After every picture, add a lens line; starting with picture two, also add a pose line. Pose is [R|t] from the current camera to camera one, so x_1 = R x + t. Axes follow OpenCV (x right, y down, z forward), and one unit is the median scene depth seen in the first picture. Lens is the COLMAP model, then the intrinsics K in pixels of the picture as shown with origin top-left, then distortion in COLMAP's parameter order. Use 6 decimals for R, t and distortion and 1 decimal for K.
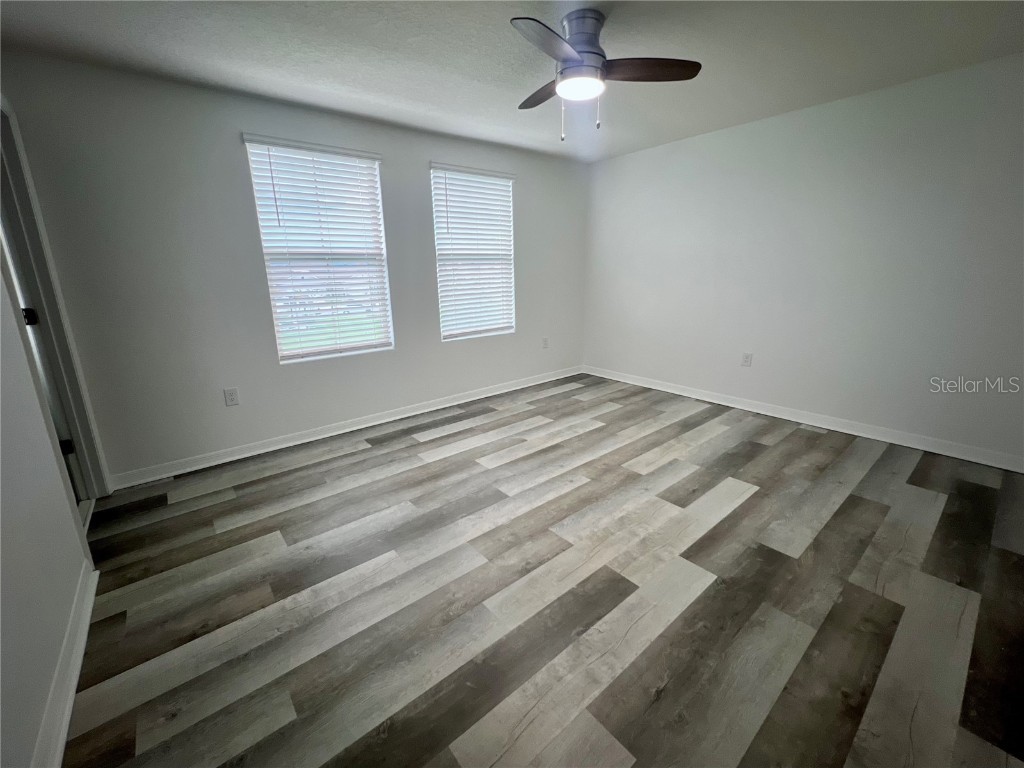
lens RADIAL K [[413.7, 0, 504.9], [0, 413.7, 385.3], [0, 0, 1]] dist [-0.001837, -0.000078]
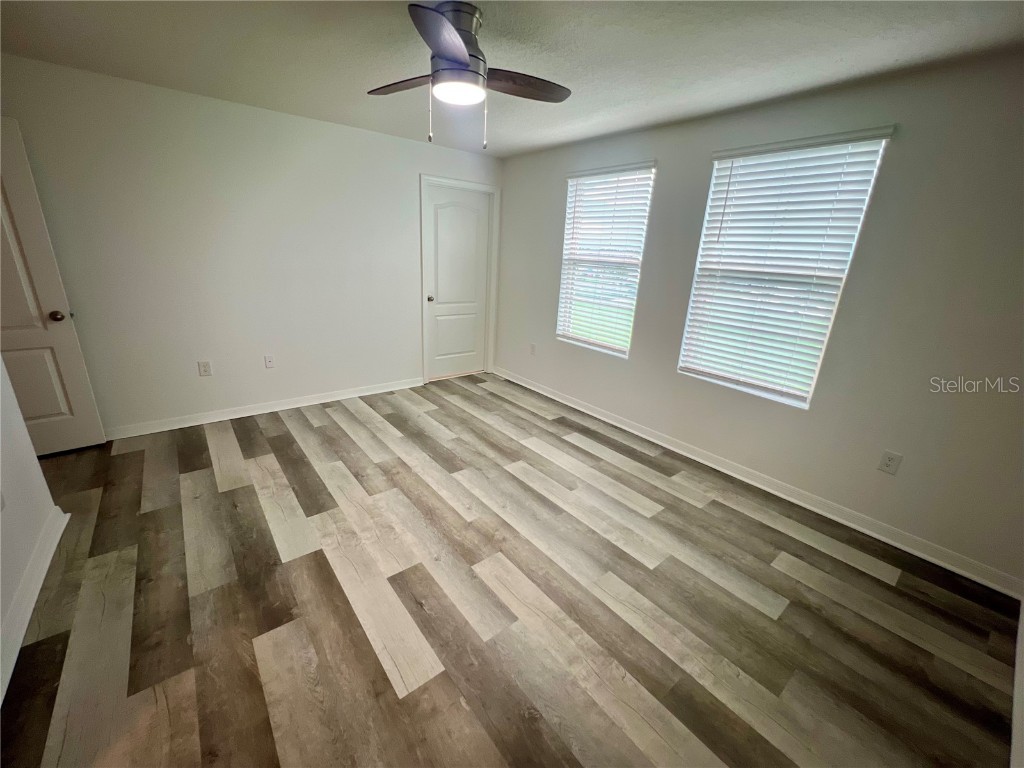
lens RADIAL K [[411.8, 0, 530.8], [0, 411.8, 403.3], [0, 0, 1]] dist [-0.002642, -0.000131]
pose [[0.009548, 0.369831, -0.929050, 0.936763], [-0.321105, 0.881020, 0.347411, -0.355723], [0.946995, 0.295006, 0.127166, 0.912909]]
